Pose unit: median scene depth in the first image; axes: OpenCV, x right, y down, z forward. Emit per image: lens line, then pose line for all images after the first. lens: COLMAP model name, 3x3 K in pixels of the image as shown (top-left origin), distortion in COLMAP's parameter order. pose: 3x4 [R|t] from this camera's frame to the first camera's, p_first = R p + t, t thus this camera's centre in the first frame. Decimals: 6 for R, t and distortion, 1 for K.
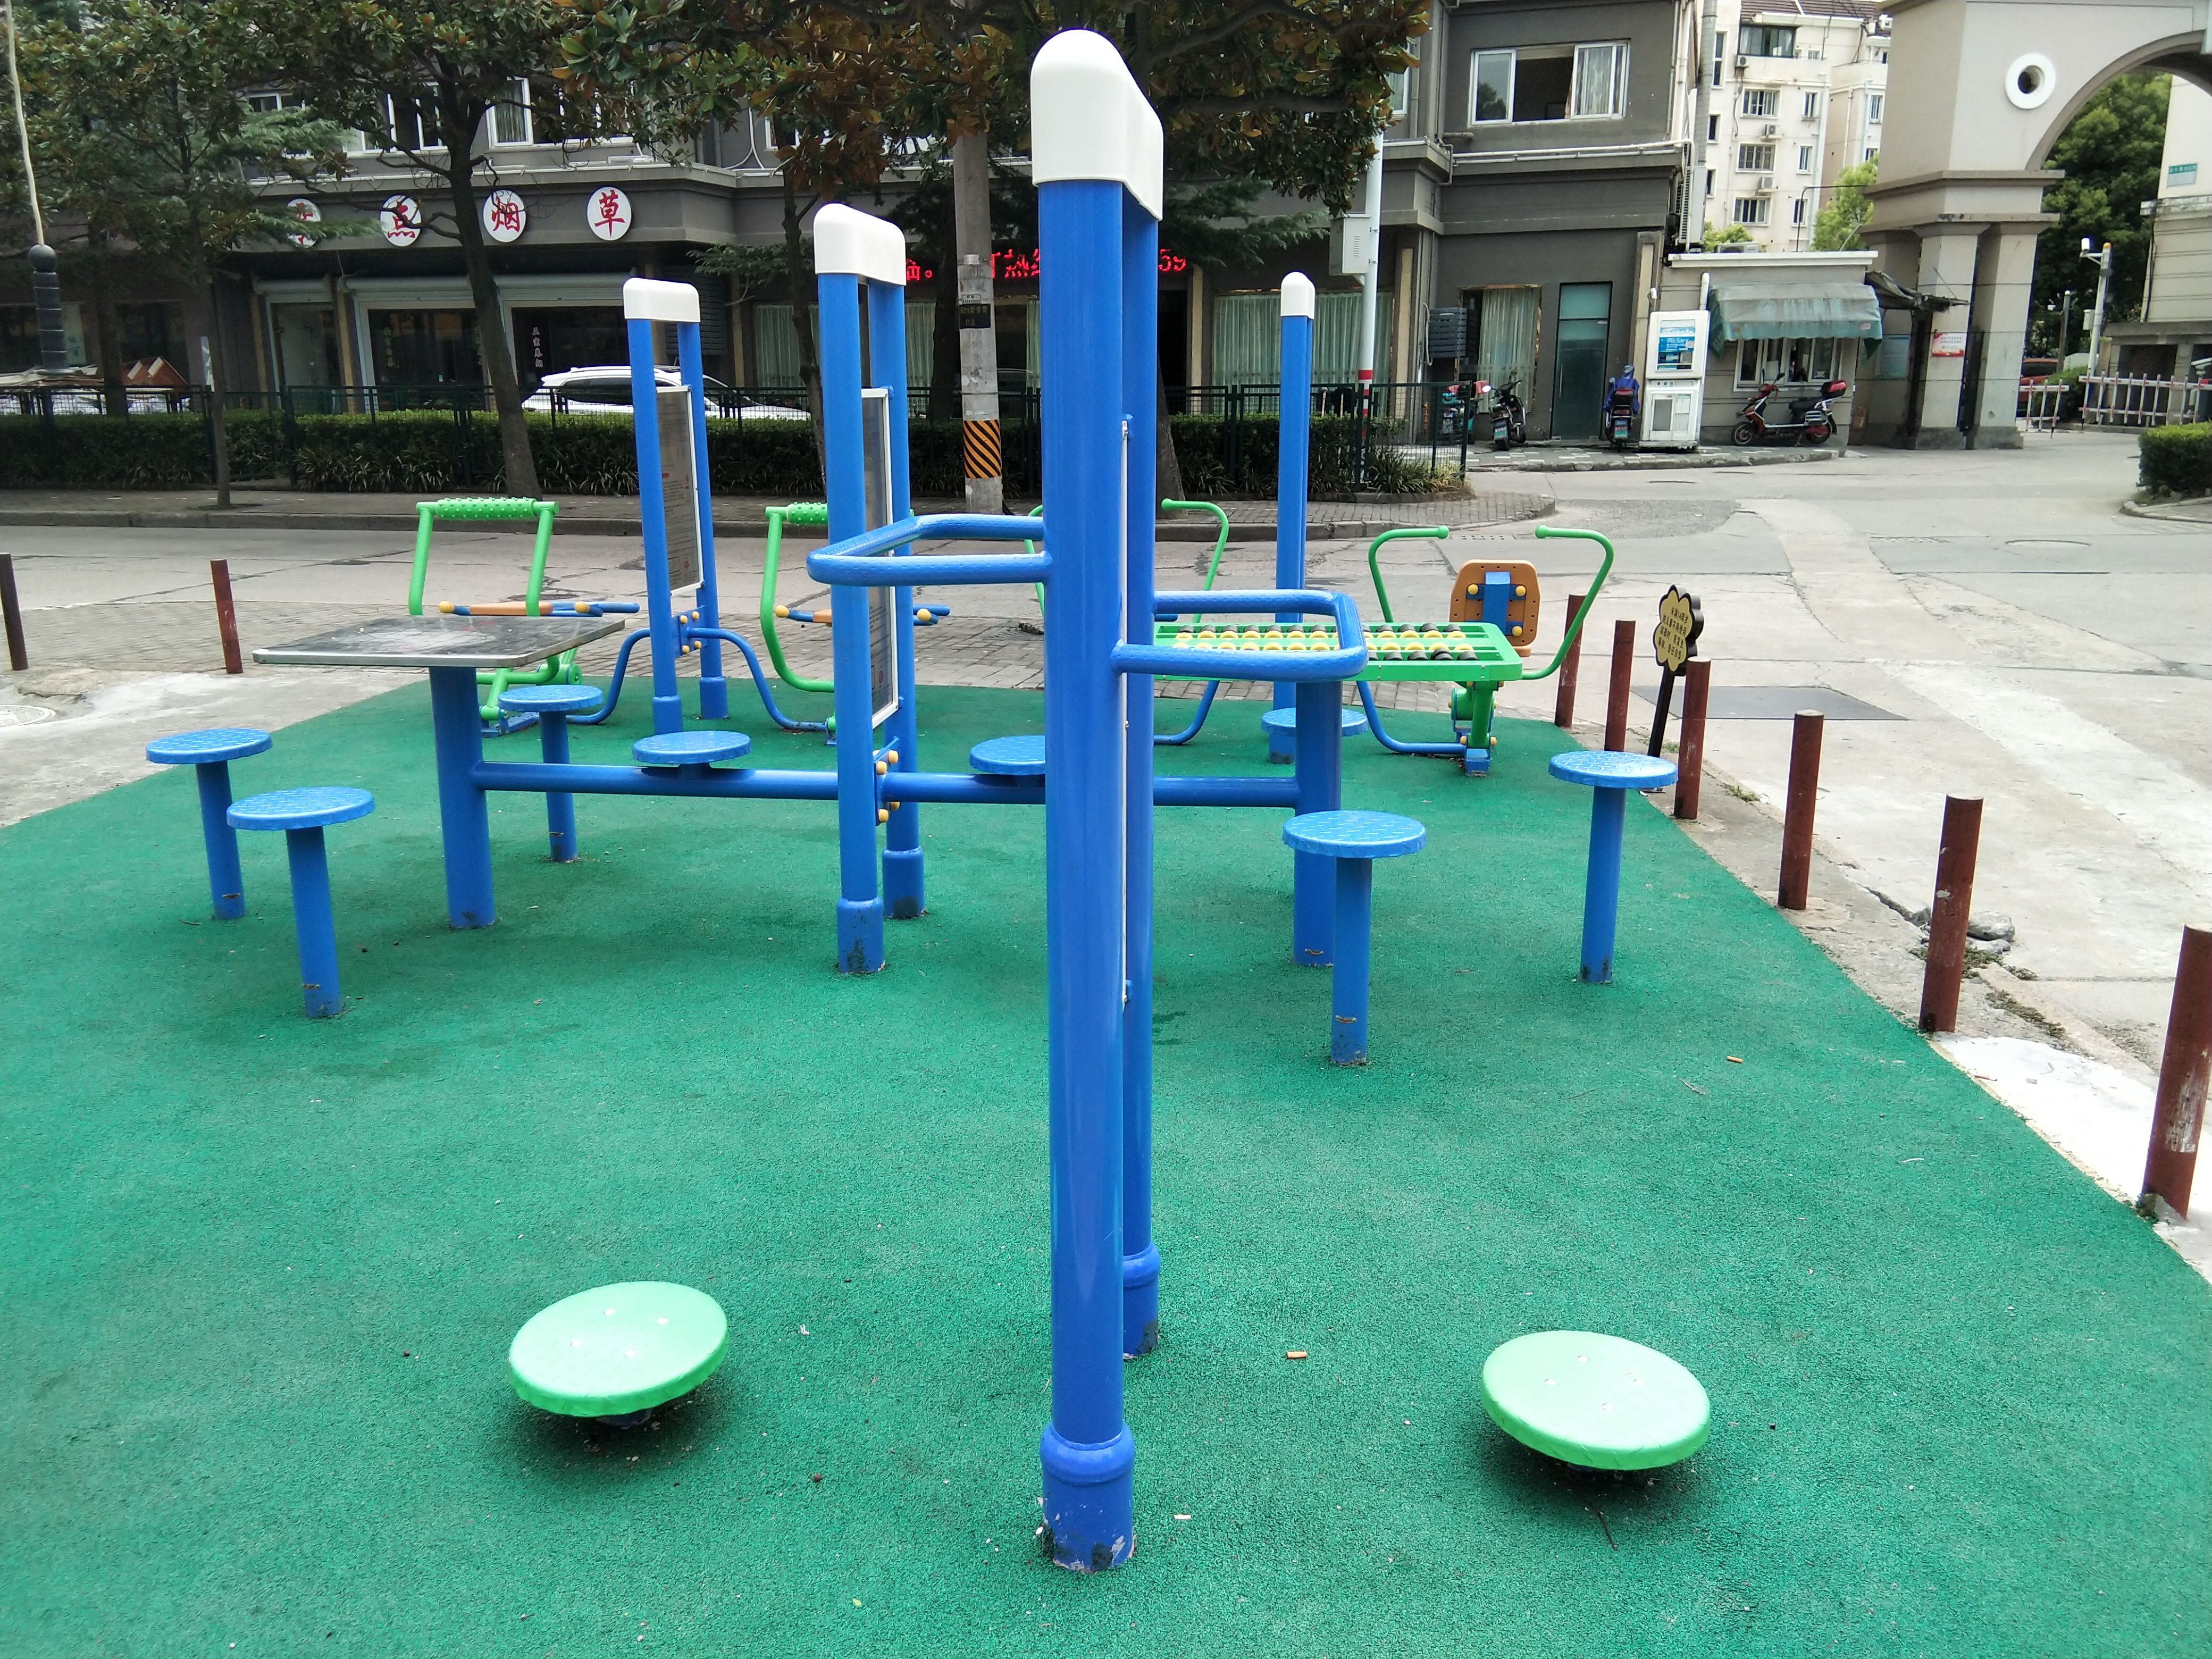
lens RADIAL K [[1710.3, 0, 1113.2], [0, 1710.3, 890.4], [0, 0, 1]] dist [0.120251, -0.153134]
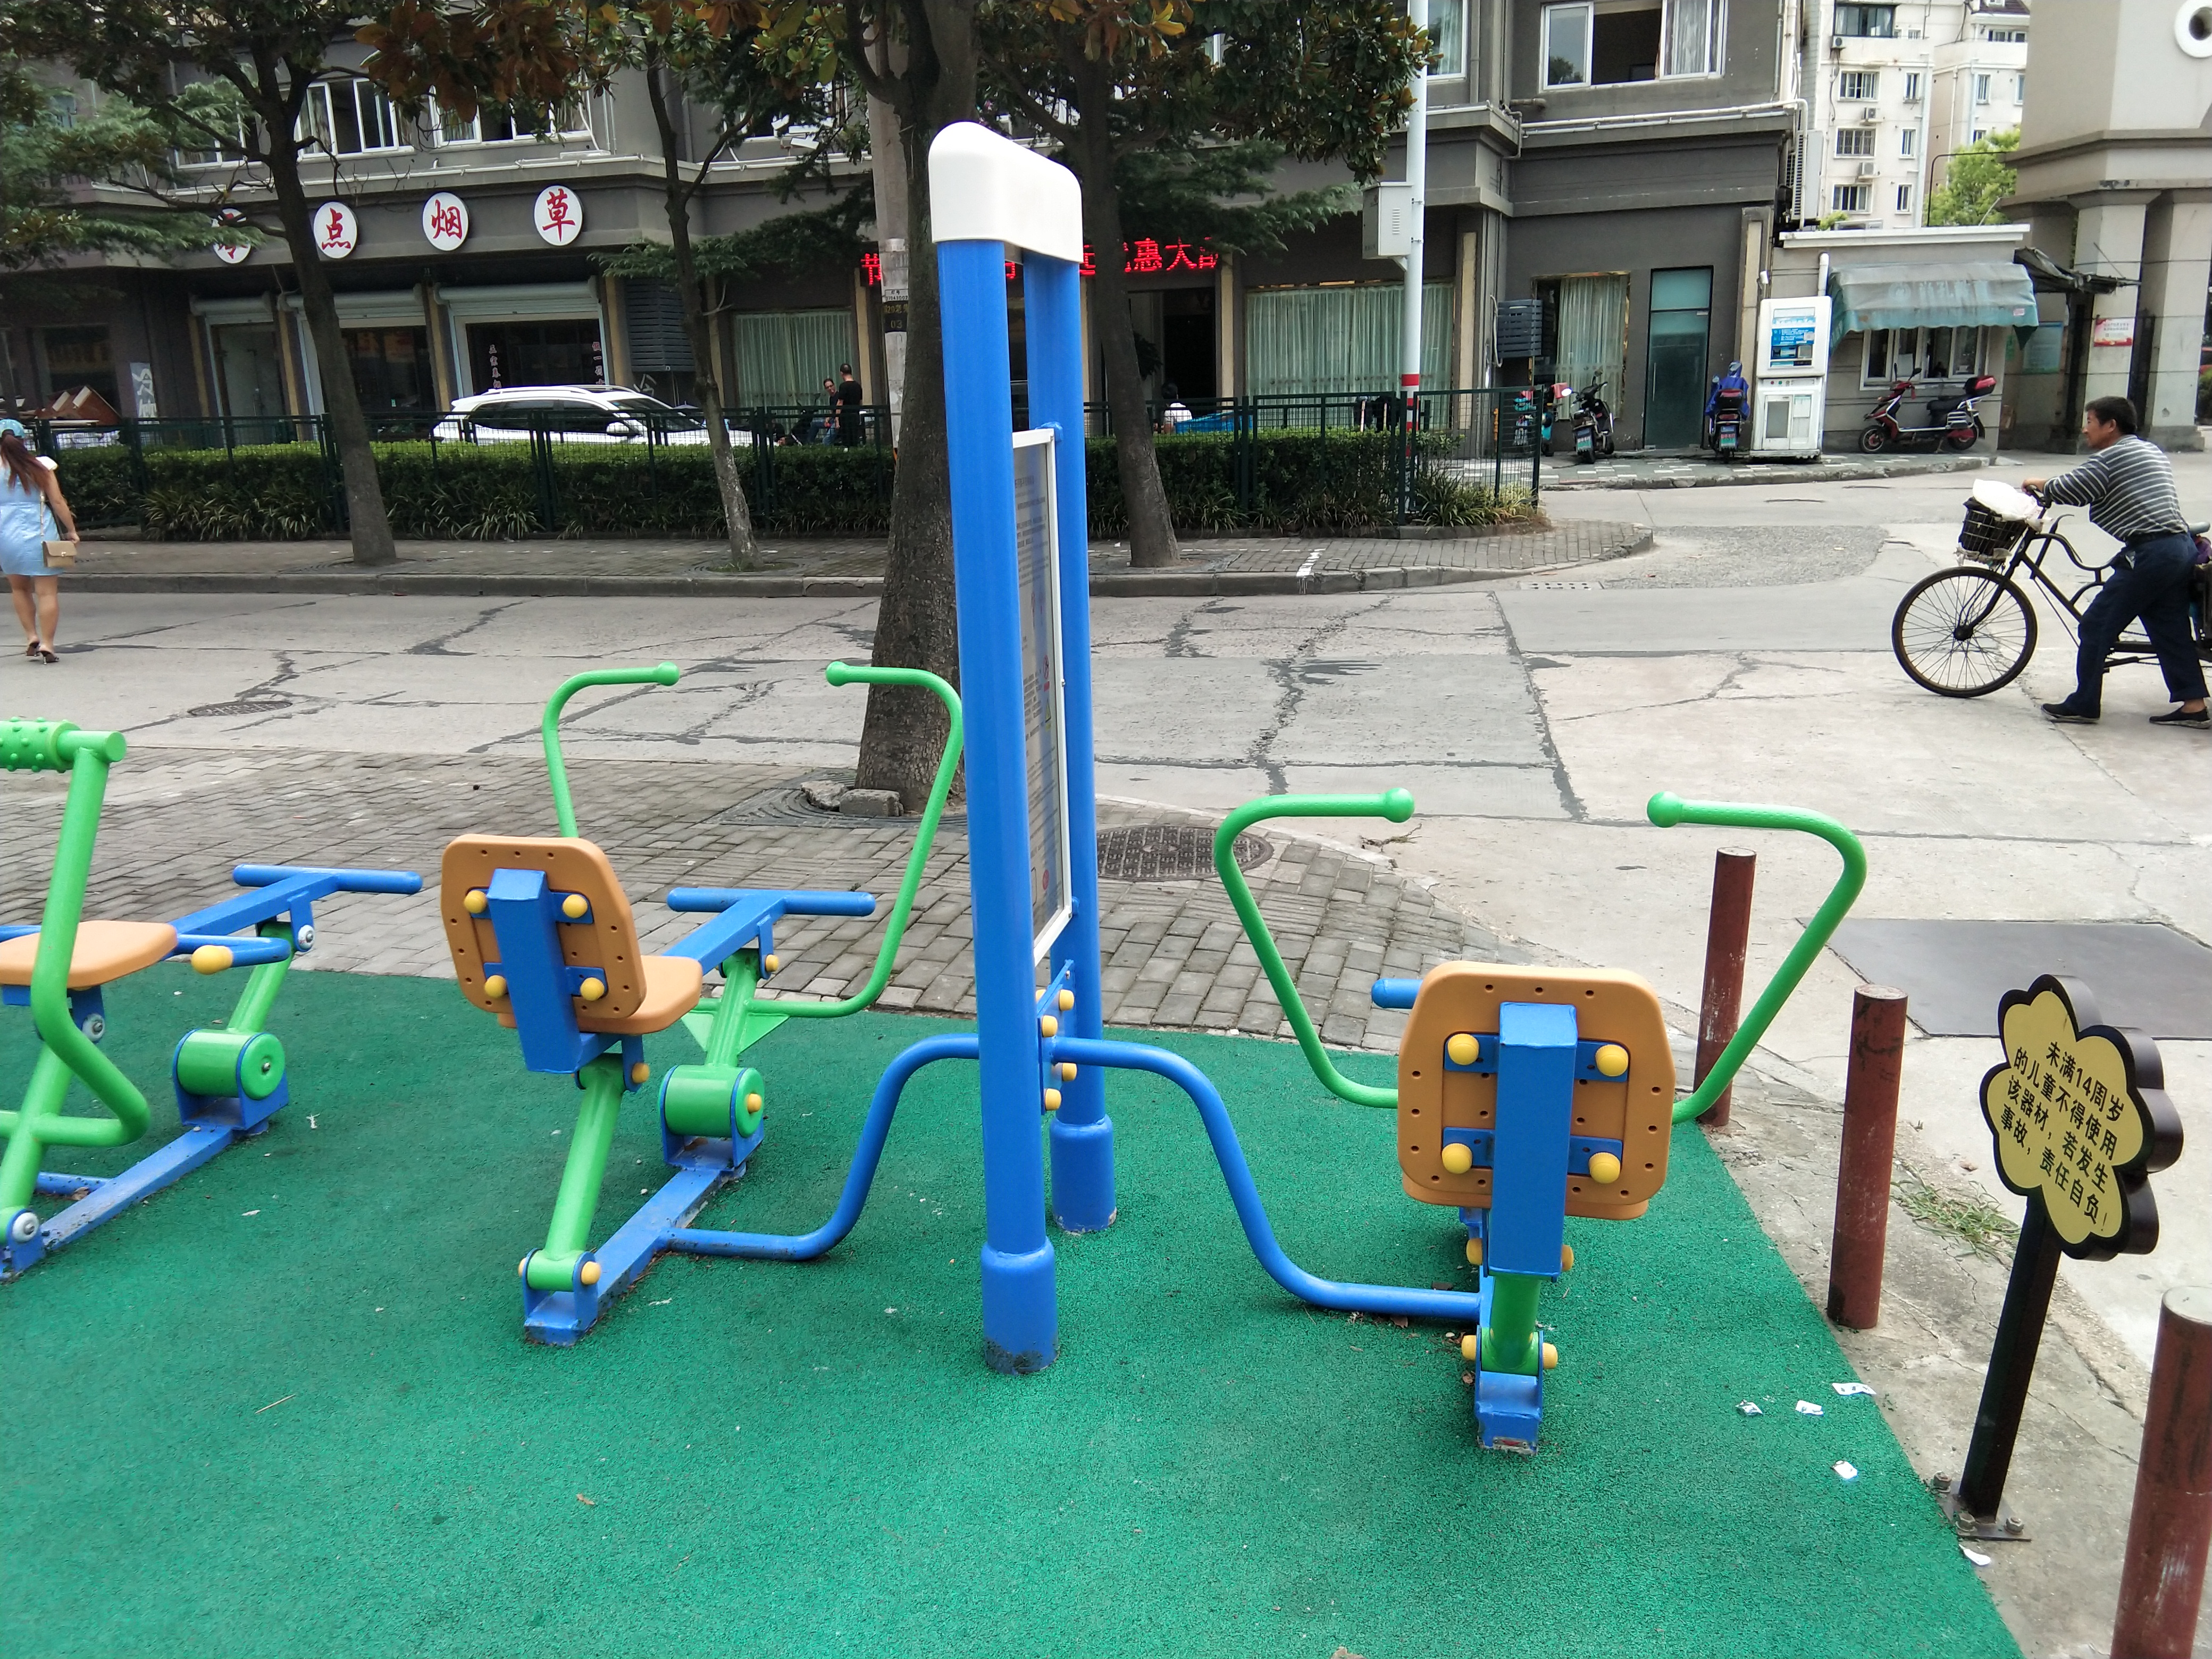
lens RADIAL K [[1707.6, 0, 1137.9], [0, 1707.6, 826.1], [0, 0, 1]] dist [0.112561, -0.147102]
pose [[0.999202, -0.009279, -0.038850, 0.036195], [0.007809, 0.999254, -0.037825, -0.046096], [0.039172, 0.037491, 0.998529, 0.151826]]
